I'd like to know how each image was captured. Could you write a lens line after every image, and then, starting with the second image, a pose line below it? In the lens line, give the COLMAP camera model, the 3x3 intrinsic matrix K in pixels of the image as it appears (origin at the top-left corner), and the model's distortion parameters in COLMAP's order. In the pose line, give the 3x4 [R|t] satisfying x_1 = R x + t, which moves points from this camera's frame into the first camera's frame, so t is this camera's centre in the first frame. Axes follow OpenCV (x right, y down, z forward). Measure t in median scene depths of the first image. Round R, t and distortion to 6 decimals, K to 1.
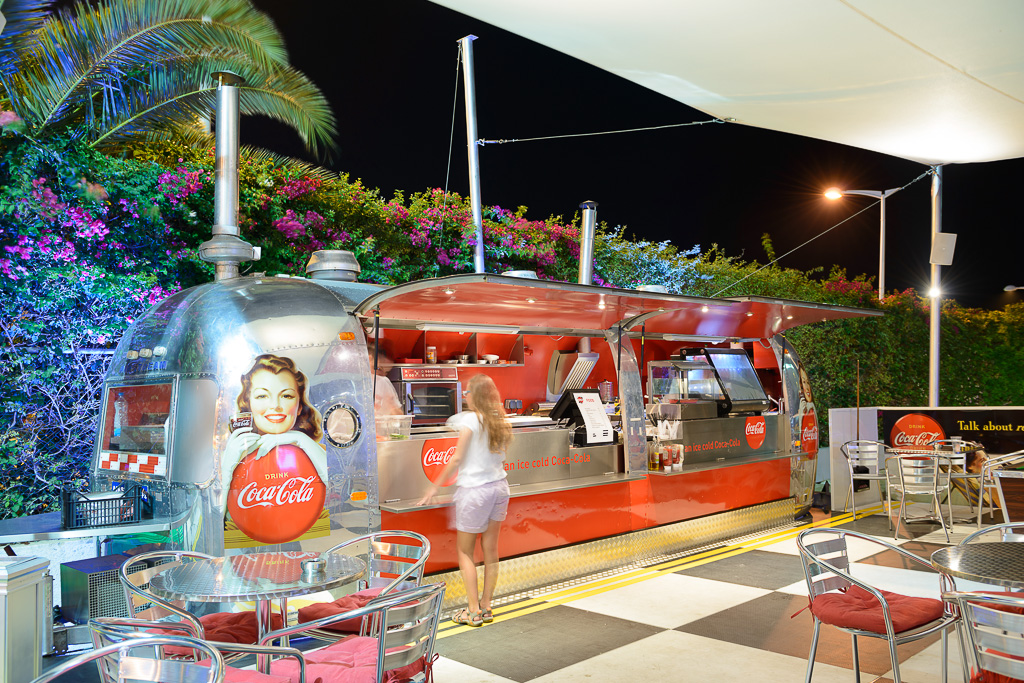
lens RADIAL K [[864.3, 0, 512.0], [0, 864.3, 341.5], [0, 0, 1]] dist [-0.003445, -0.000923]
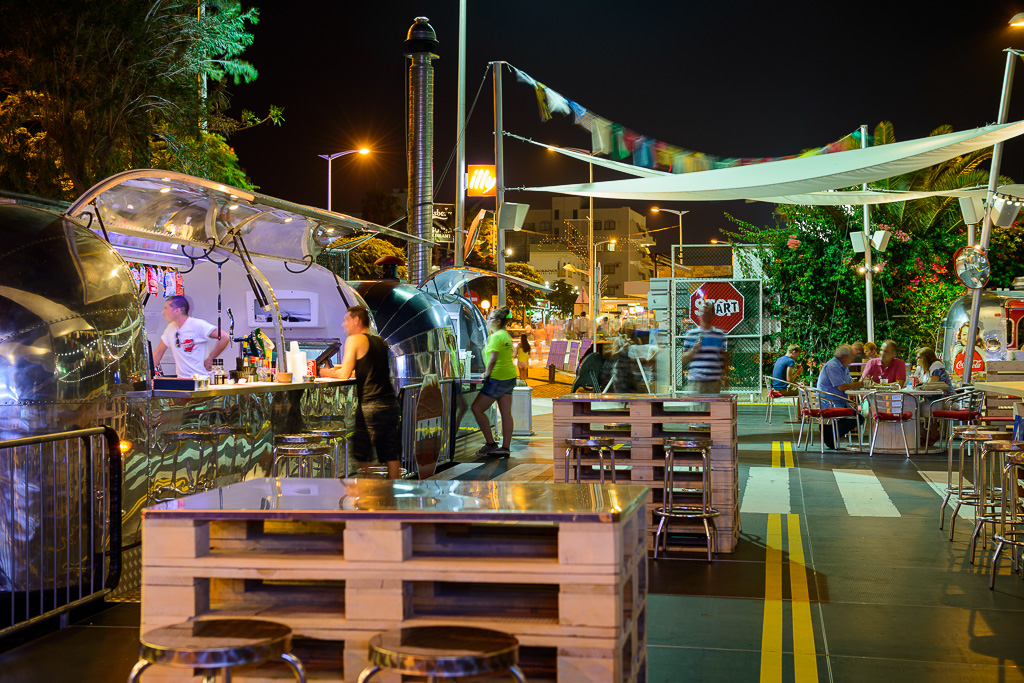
lens RADIAL K [[1363.9, 0, 512.0], [0, 1363.9, 341.5], [0, 0, 1]] dist [0.119901, 0.033940]
pose [[0.564488, 0.016068, -0.825285, 2.152741], [0.039949, 0.998107, 0.046758, -0.155771], [0.824474, -0.059364, 0.562777, -2.347976]]
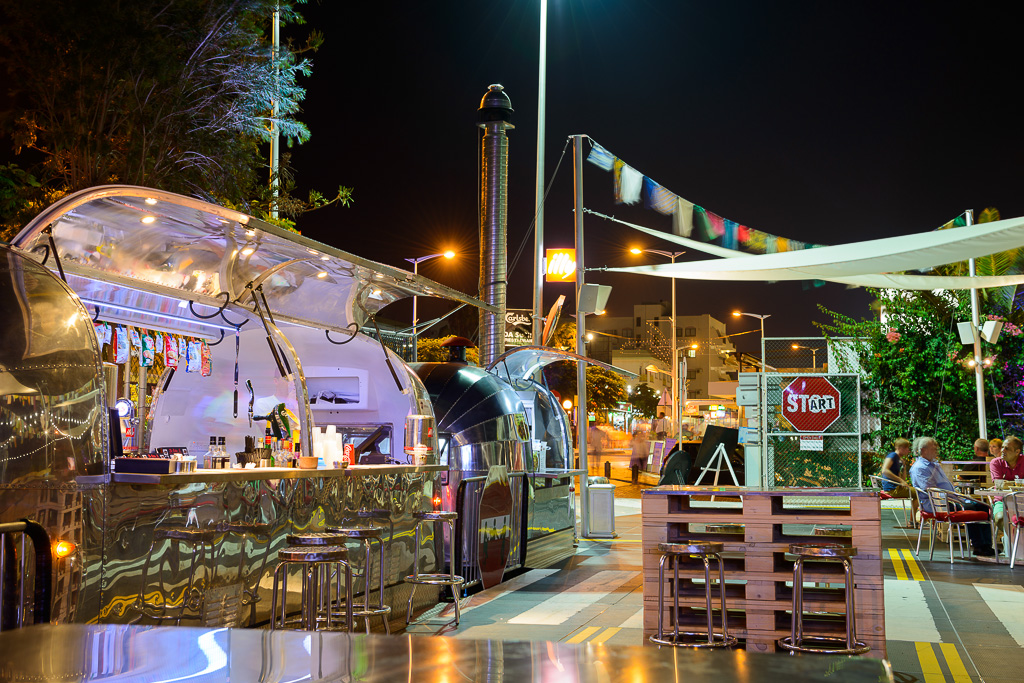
lens RADIAL K [[1307.3, 0, 512.0], [0, 1307.3, 341.5], [0, 0, 1]] dist [0.101180, 0.037407]
pose [[0.511073, -0.049603, -0.858105, 1.879340], [0.037638, 0.998667, -0.035311, -0.116821], [0.858713, -0.014251, 0.512258, -2.156748]]
